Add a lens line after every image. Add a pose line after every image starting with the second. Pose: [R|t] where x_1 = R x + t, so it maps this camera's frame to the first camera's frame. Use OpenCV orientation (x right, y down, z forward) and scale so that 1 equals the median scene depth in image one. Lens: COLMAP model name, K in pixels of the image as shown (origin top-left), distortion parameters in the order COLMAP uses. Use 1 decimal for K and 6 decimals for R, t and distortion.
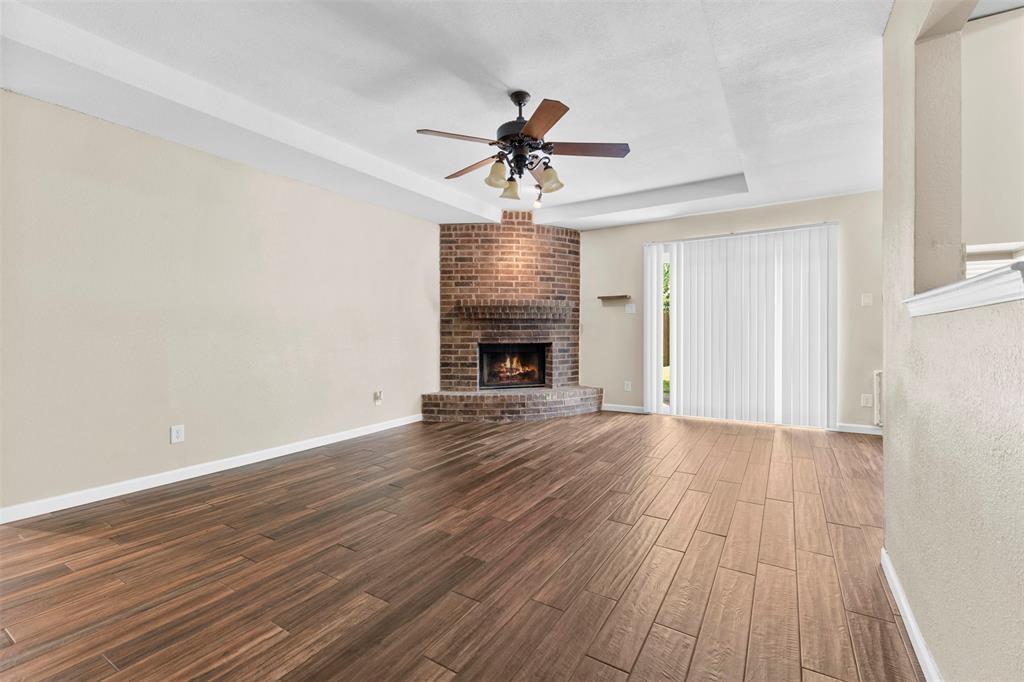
lens RADIAL K [[439.4, 0, 513.9], [0, 439.4, 333.6], [0, 0, 1]] dist [0.022789, -0.009276]
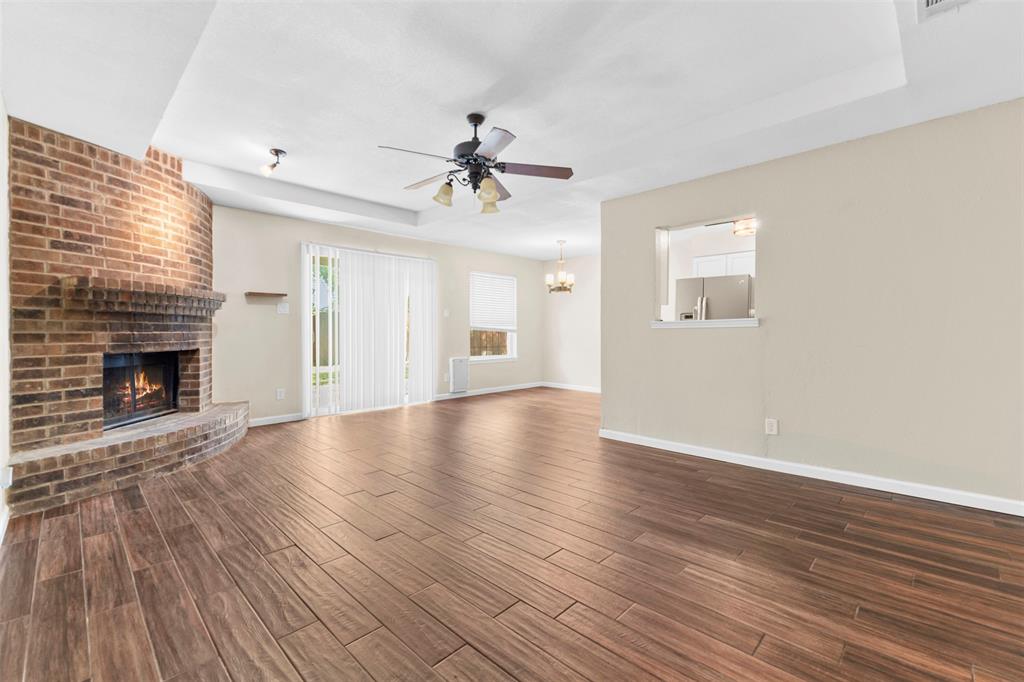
lens RADIAL K [[439.4, 0, 513.9], [0, 439.4, 333.6], [0, 0, 1]] dist [0.022789, -0.009276]
pose [[0.225542, -0.001143, 0.974233, -0.530520], [0.001306, 0.999999, 0.000871, -0.004388], [-0.974233, 0.001076, 0.225543, 0.336517]]
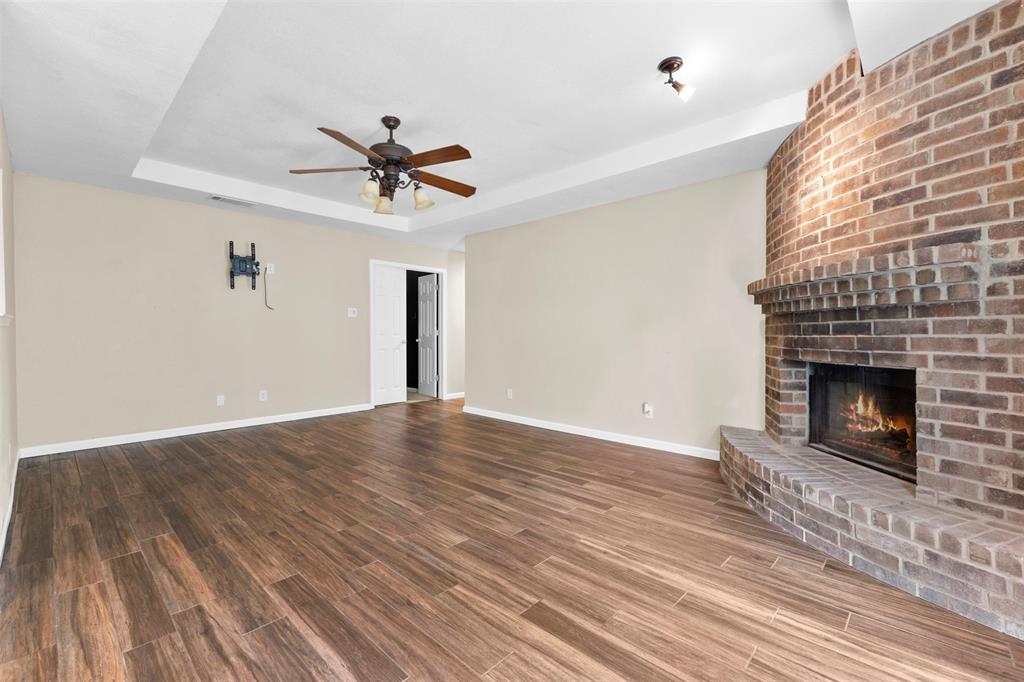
lens RADIAL K [[439.4, 0, 513.9], [0, 439.4, 333.6], [0, 0, 1]] dist [0.022789, -0.009276]
pose [[-0.209349, 0.006990, -0.977816, 0.530836], [0.002548, 0.999975, 0.006603, -0.012946], [0.977838, -0.001110, -0.209361, 0.781297]]
